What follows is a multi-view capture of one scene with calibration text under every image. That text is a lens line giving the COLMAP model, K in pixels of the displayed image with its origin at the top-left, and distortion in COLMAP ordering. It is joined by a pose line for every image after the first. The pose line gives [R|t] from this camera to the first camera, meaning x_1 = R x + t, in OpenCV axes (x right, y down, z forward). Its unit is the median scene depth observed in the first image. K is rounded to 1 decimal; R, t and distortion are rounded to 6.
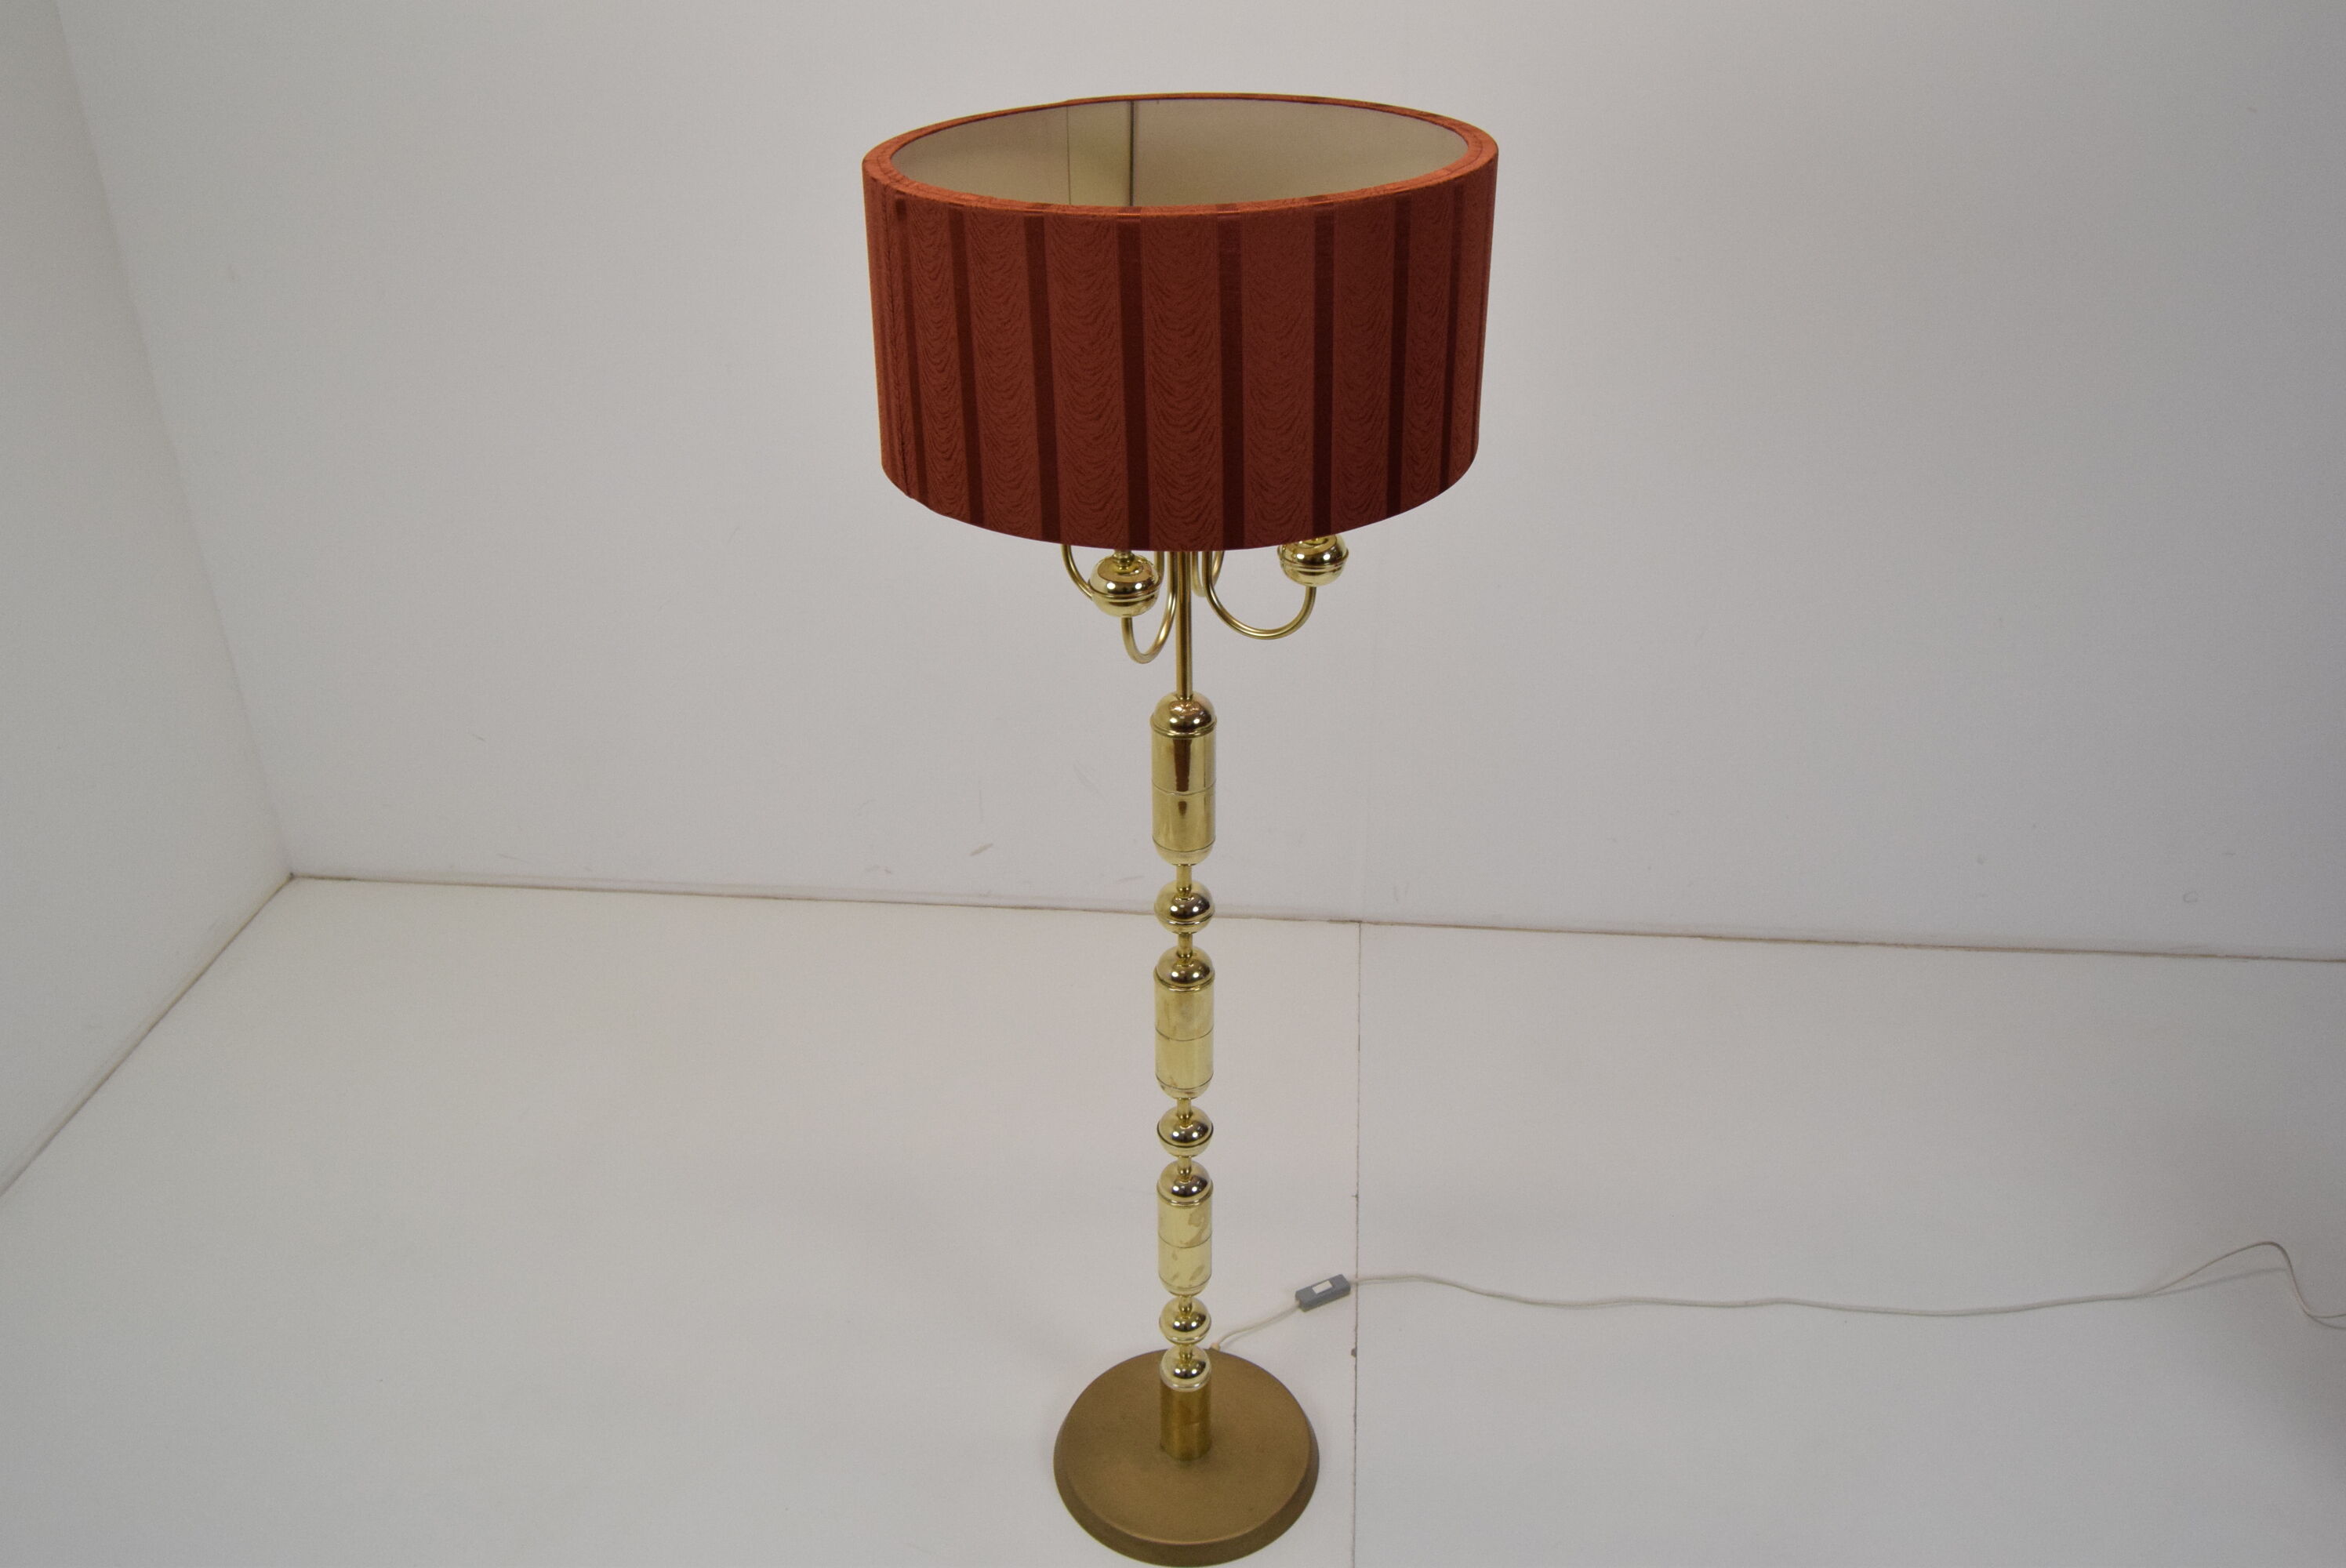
lens RADIAL K [[1795.0, 0, 1154.3], [0, 1795.0, 779.1], [0, 0, 1]] dist [-0.085141, 0.008656]
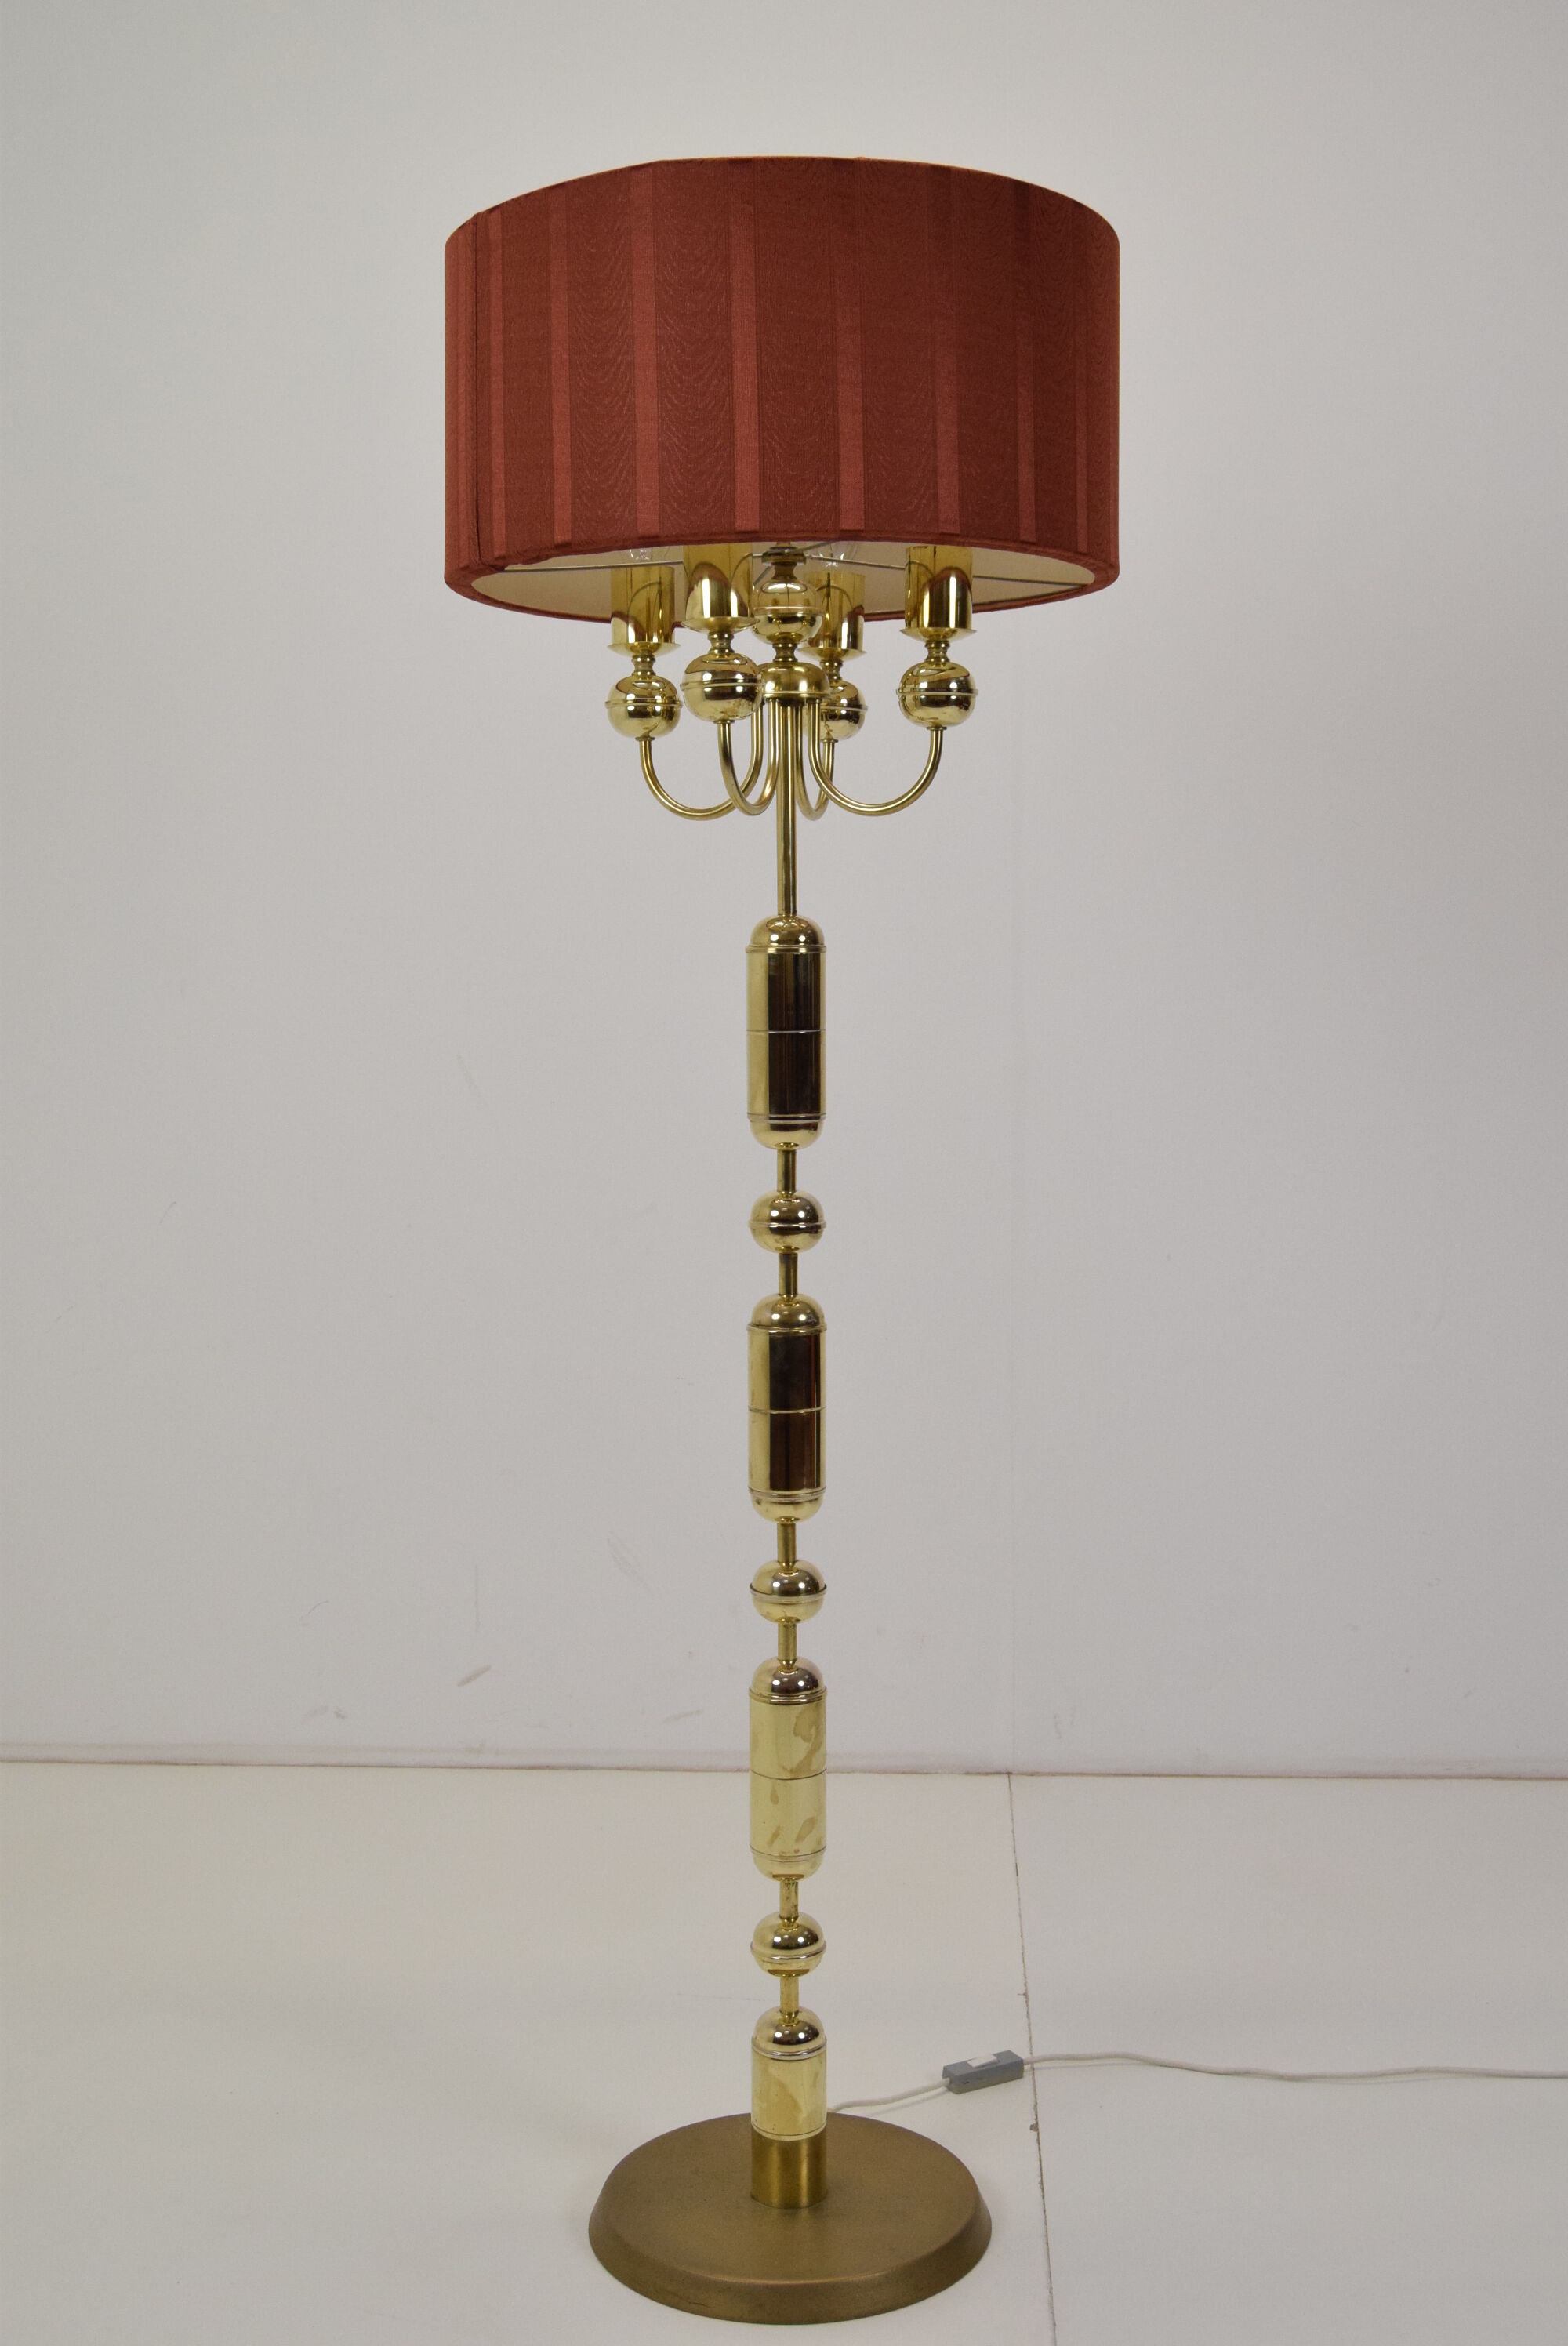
lens RADIAL K [[2600.0, 0, 777.4], [0, 2600.0, 1201.7], [0, 0, 1]] dist [-0.070554, 0.007132]
pose [[0.999234, 0.003922, 0.038945, -0.025232], [0.012251, 0.913638, -0.406343, 0.420485], [-0.037176, 0.406509, 0.912890, -0.028291]]
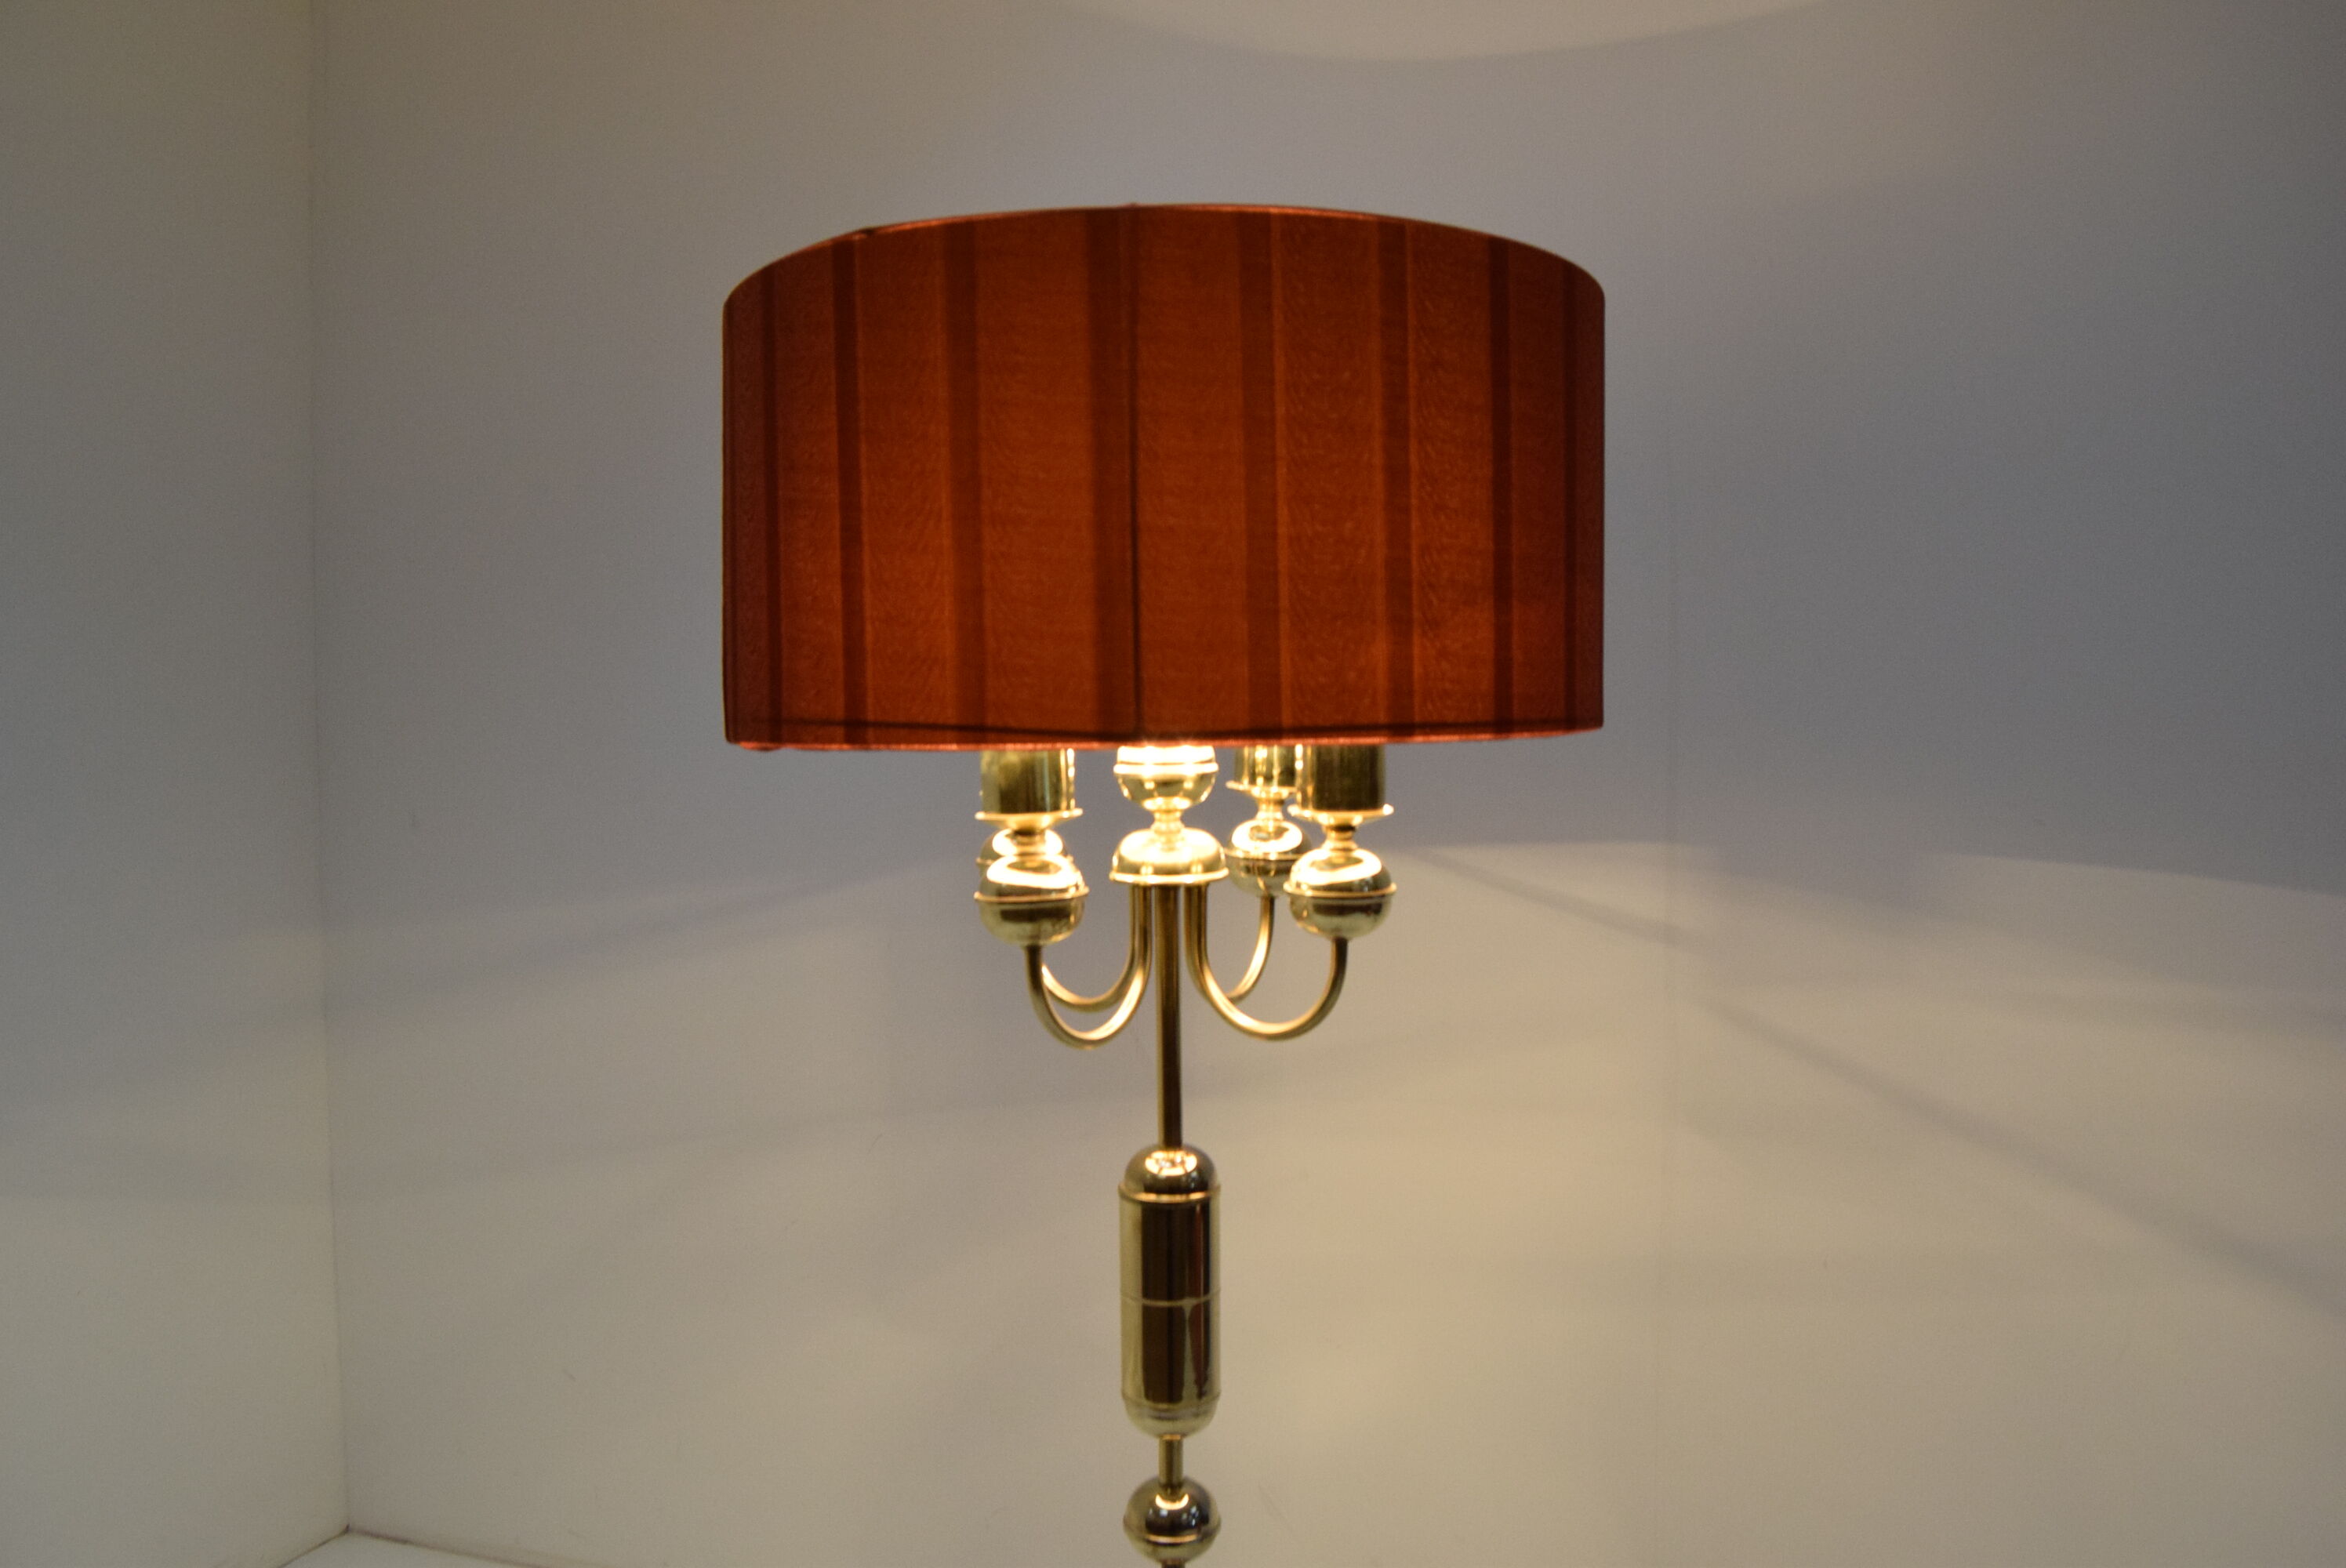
lens RADIAL K [[1843.8, 0, 1173.0], [0, 1843.8, 784.0], [0, 0, 1]] dist [-0.126772, 0.092927]
pose [[0.973959, 0.017772, -0.226027, 0.123355], [-0.117089, 0.893116, -0.434321, 0.093052], [0.194149, 0.449476, 0.871939, 0.272838]]
